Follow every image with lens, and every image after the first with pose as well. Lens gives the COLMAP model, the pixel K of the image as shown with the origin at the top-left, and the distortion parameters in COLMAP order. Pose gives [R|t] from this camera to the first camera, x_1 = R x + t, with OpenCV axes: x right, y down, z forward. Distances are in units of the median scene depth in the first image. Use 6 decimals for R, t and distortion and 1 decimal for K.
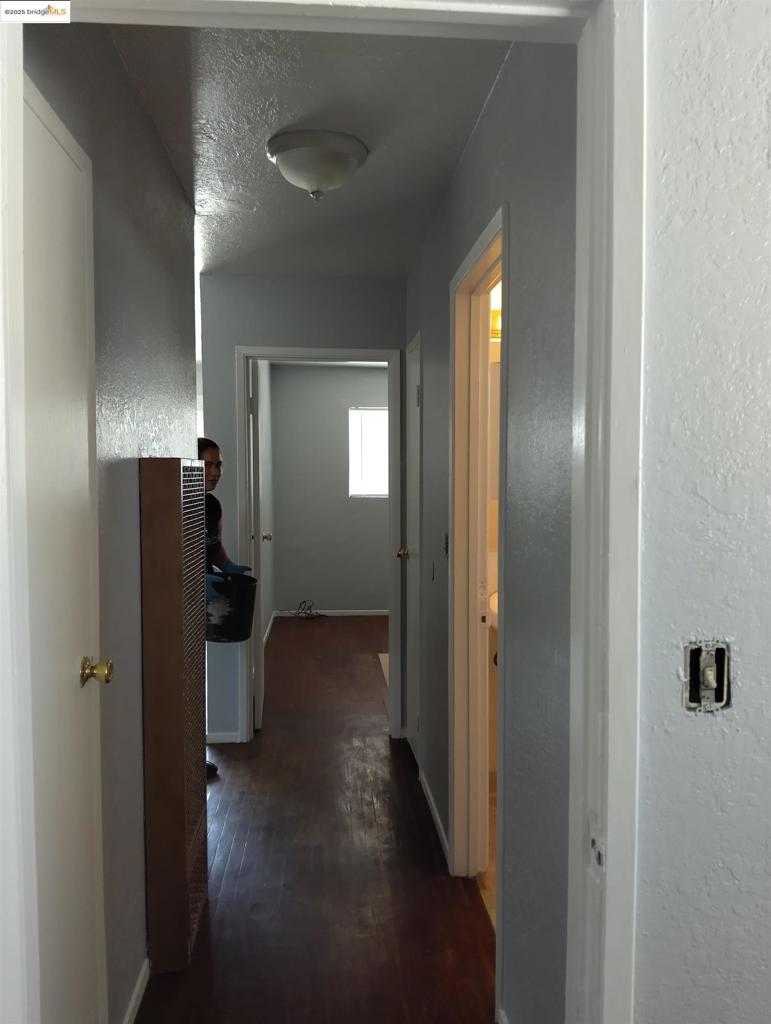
lens RADIAL K [[794.1, 0, 385.5], [0, 794.1, 511.0], [0, 0, 1]] dist [-0.017346, 0.001794]
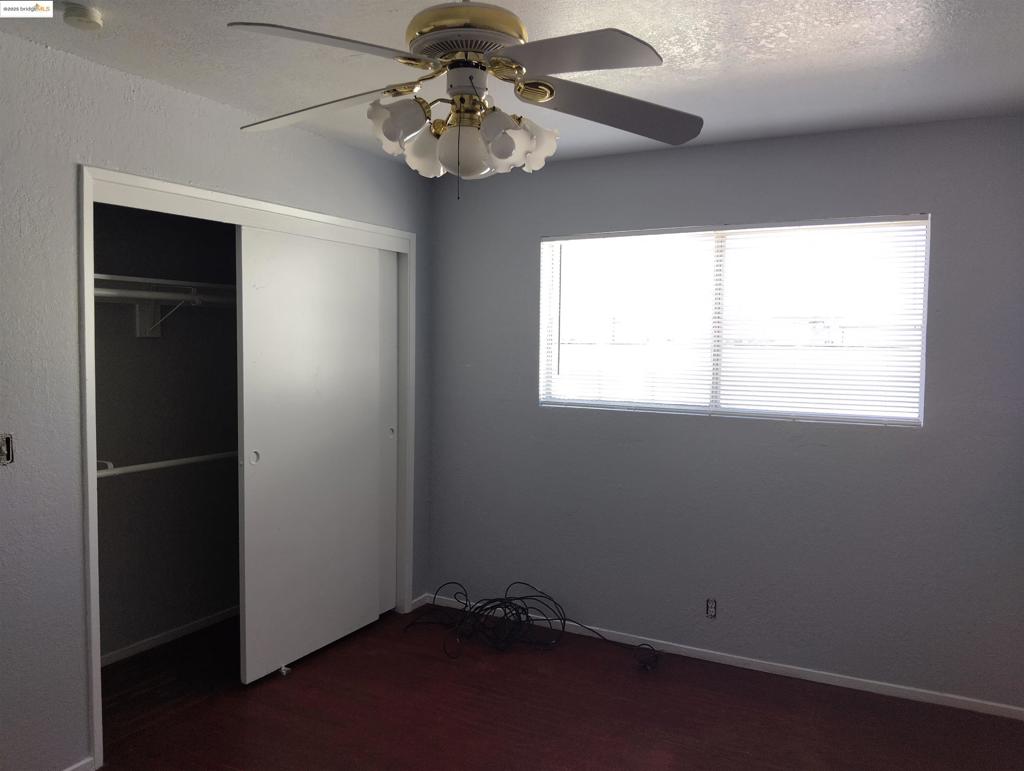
lens RADIAL K [[794.1, 0, 511.4], [0, 794.1, 391.7], [0, 0, 1]] dist [-0.017346, 0.001794]
pose [[0.537113, -0.040533, 0.842536, -0.729311], [0.032933, 0.999091, 0.027070, 0.025937], [-0.842867, 0.013208, 0.537960, -1.495894]]
